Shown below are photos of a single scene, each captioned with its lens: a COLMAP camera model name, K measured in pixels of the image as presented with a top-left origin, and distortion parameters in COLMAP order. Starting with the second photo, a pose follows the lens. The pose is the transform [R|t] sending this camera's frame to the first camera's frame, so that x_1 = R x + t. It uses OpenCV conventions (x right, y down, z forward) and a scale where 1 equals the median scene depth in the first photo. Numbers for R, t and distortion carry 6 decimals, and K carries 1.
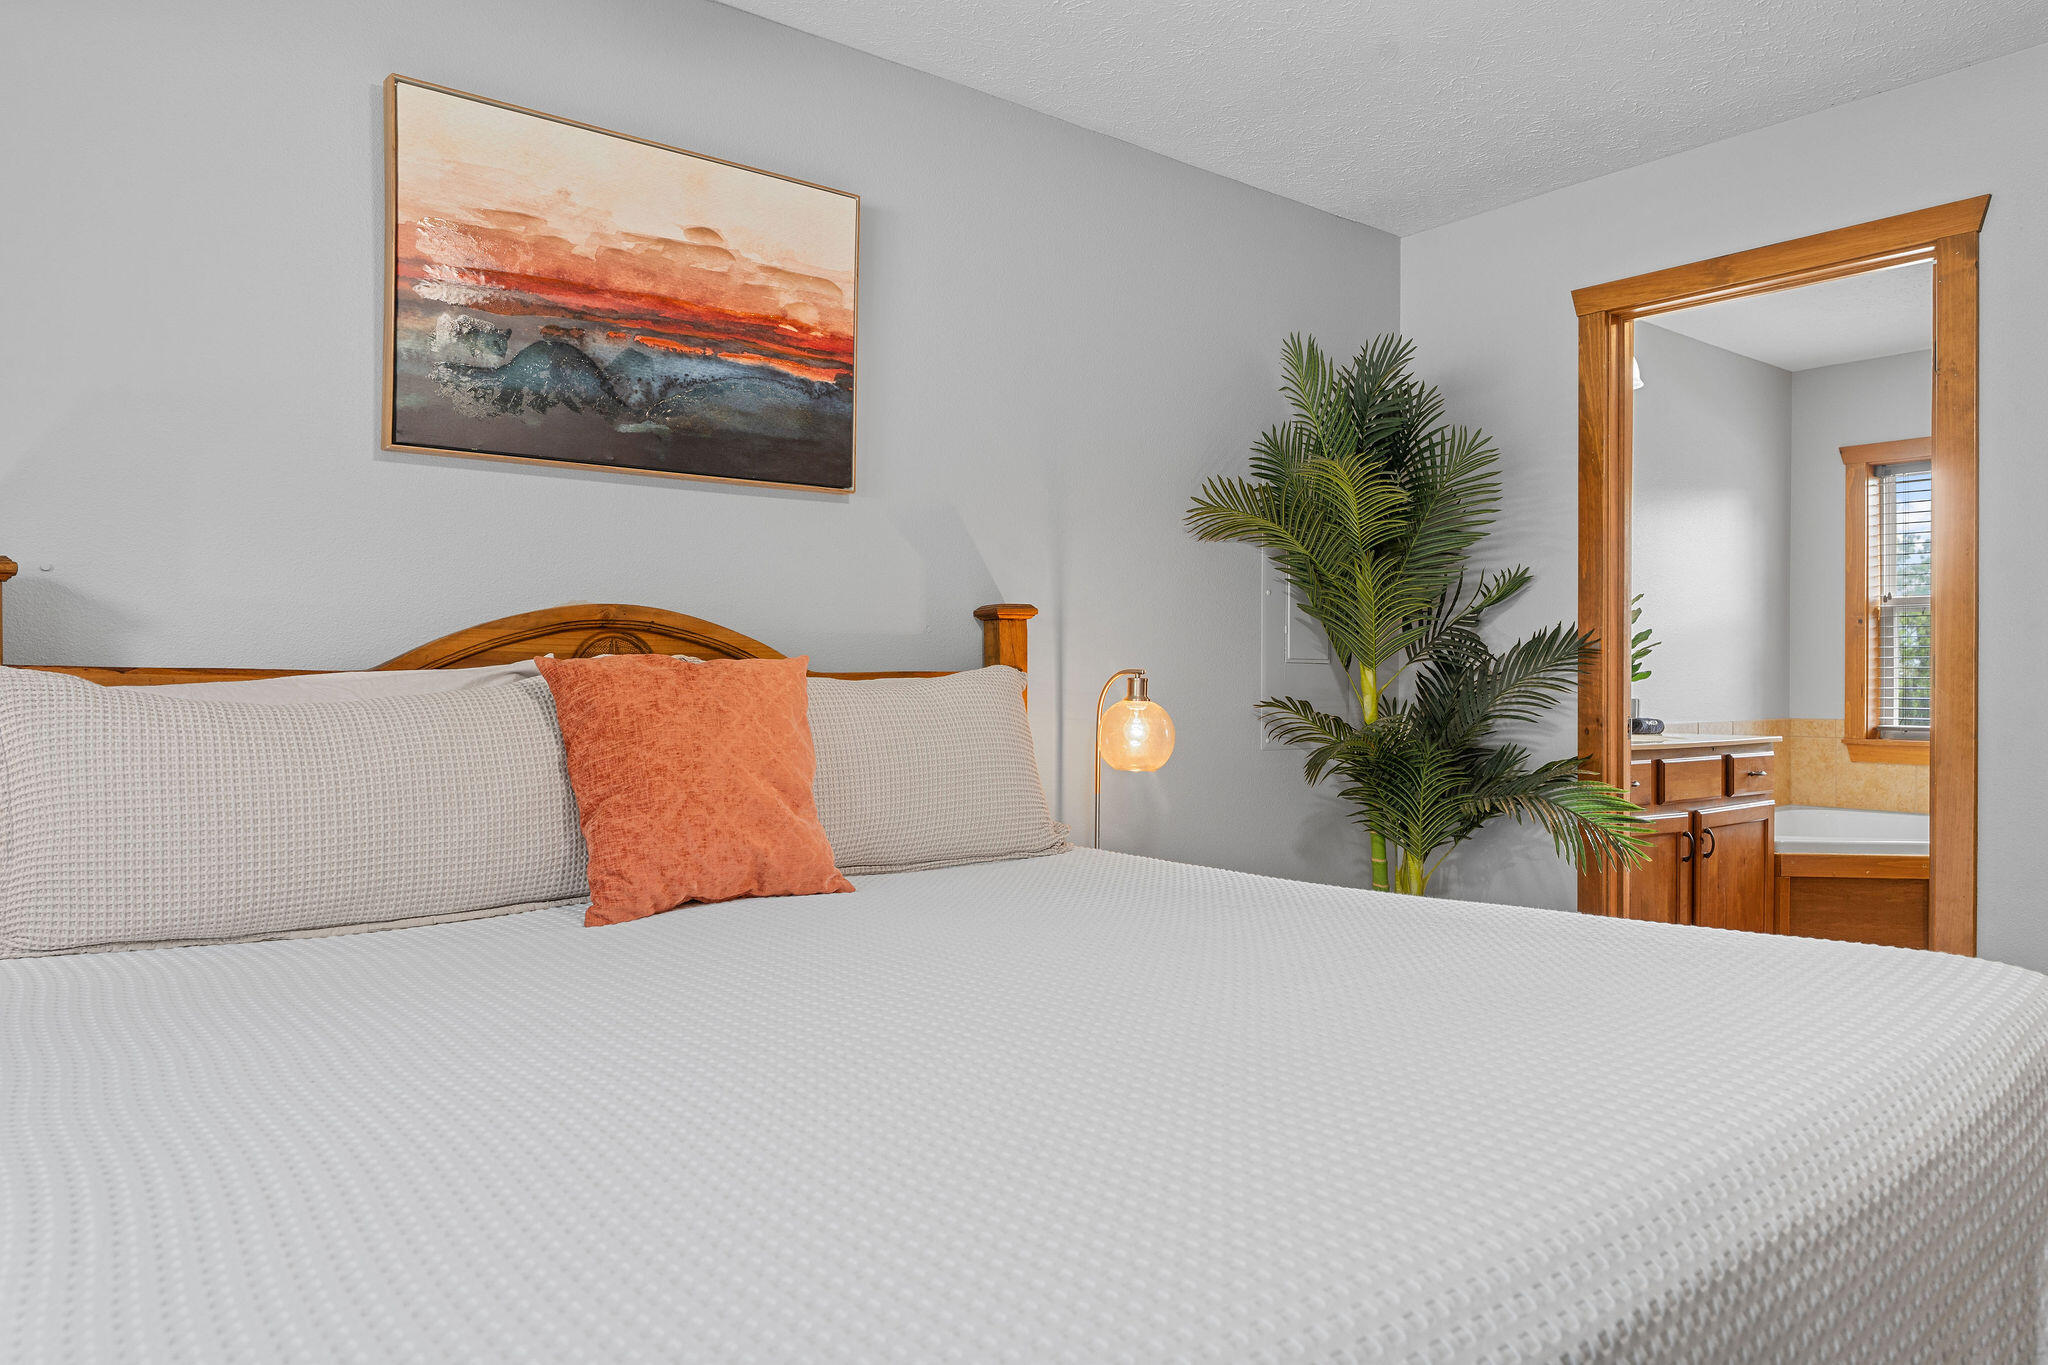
lens RADIAL K [[1354.2, 0, 1010.4], [0, 1354.2, 680.3], [0, 0, 1]] dist [-0.000476, 0.004211]
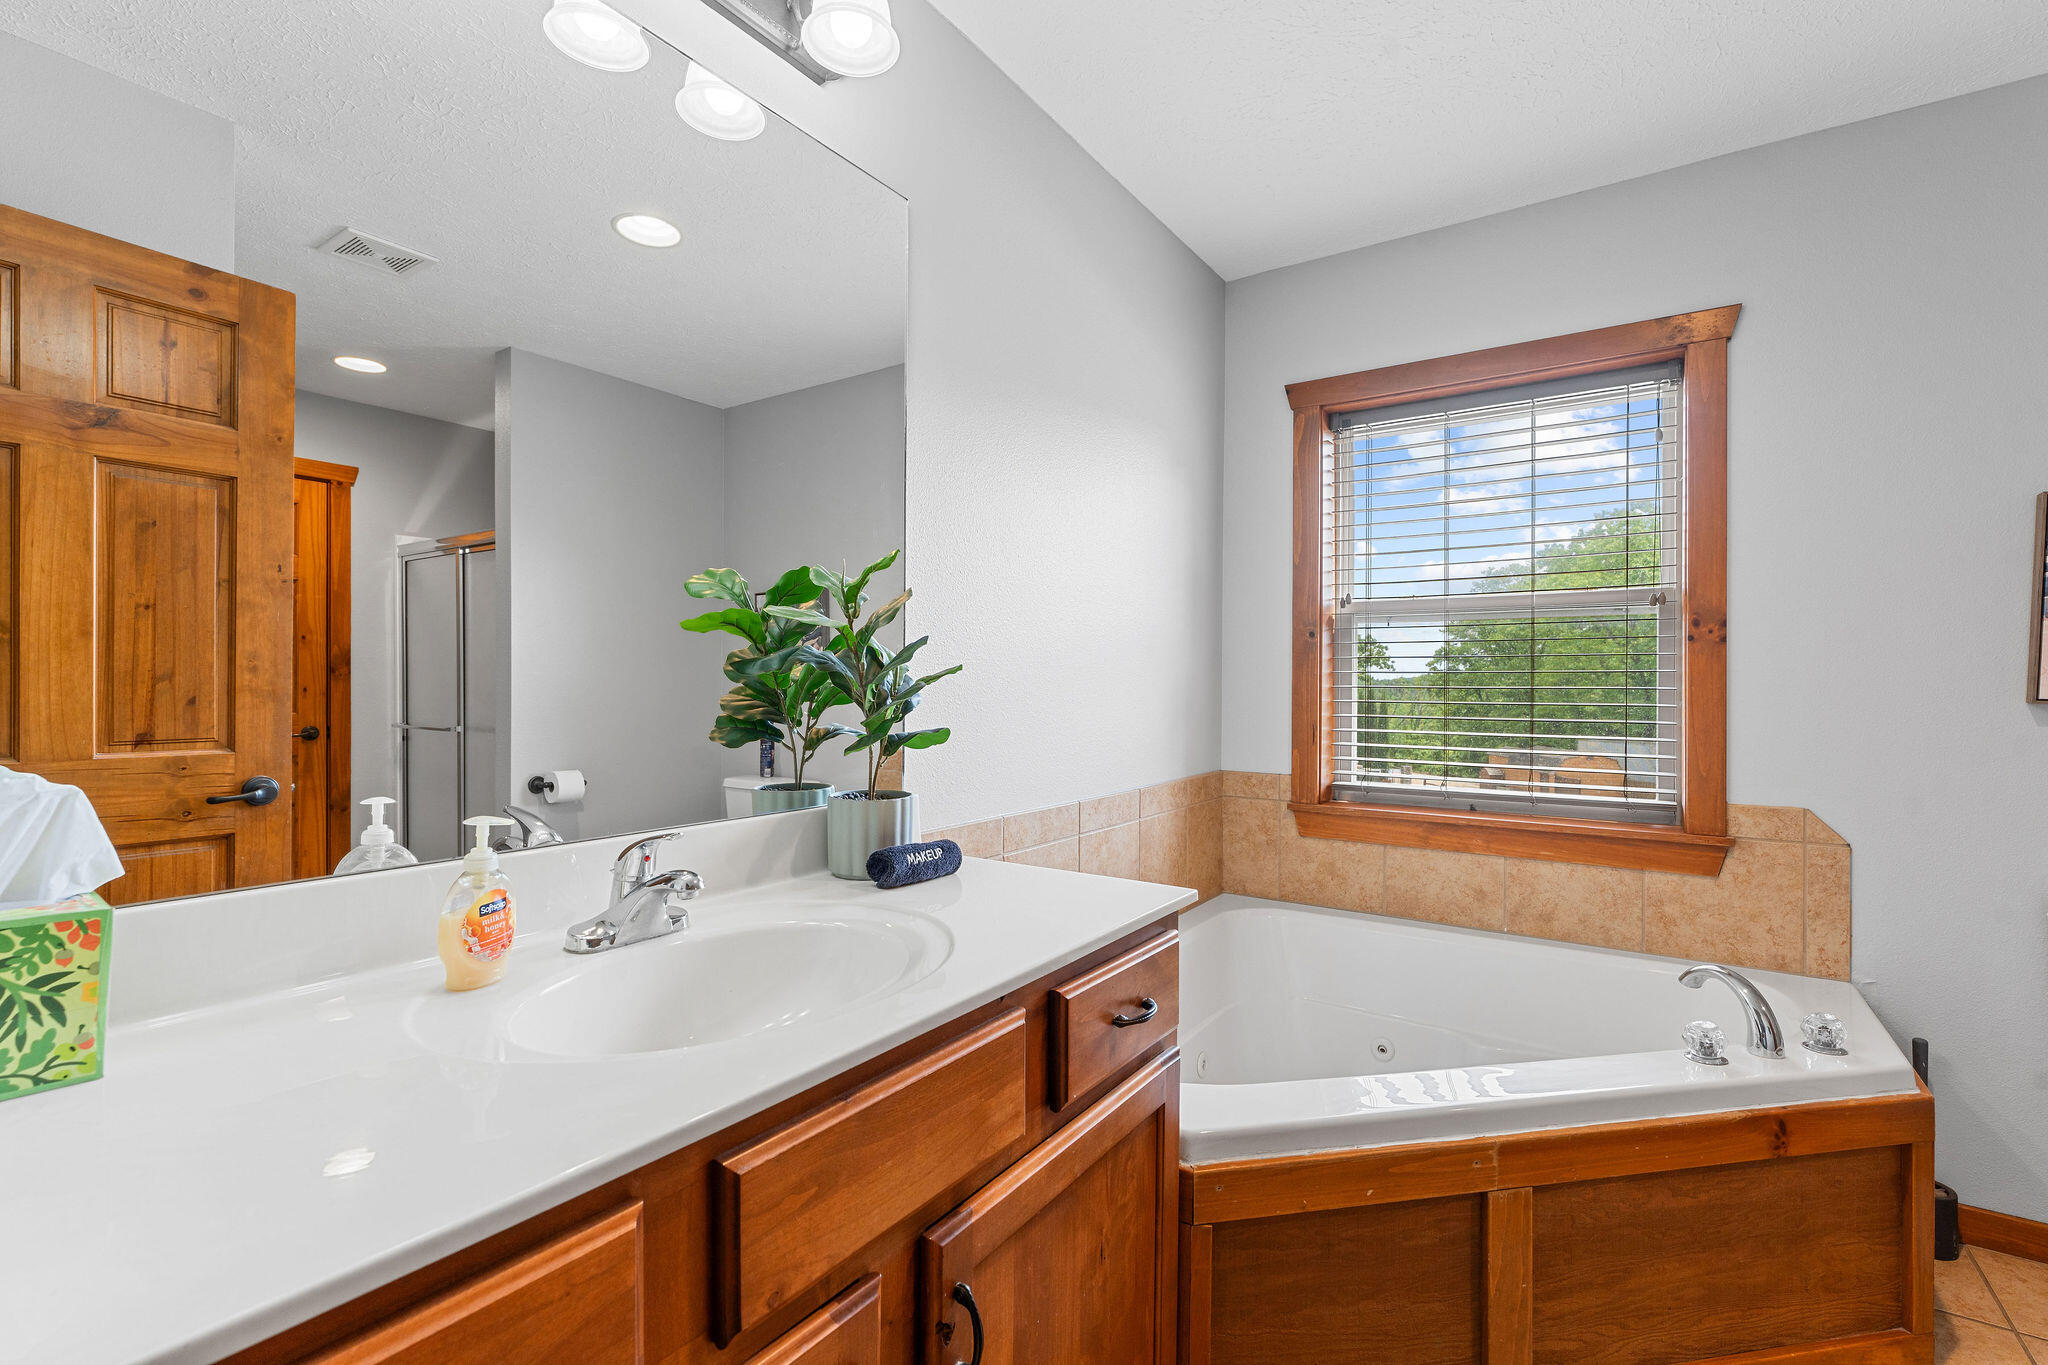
lens RADIAL K [[915.0, 0, 1032.0], [0, 915.0, 684.6], [0, 0, 1]] dist [-0.003512, -0.000331]
pose [[0.952381, 0.002119, 0.304904, 0.435164], [-0.003593, 0.999984, 0.004274, -0.024021], [-0.304890, -0.005166, 0.952374, 0.747504]]
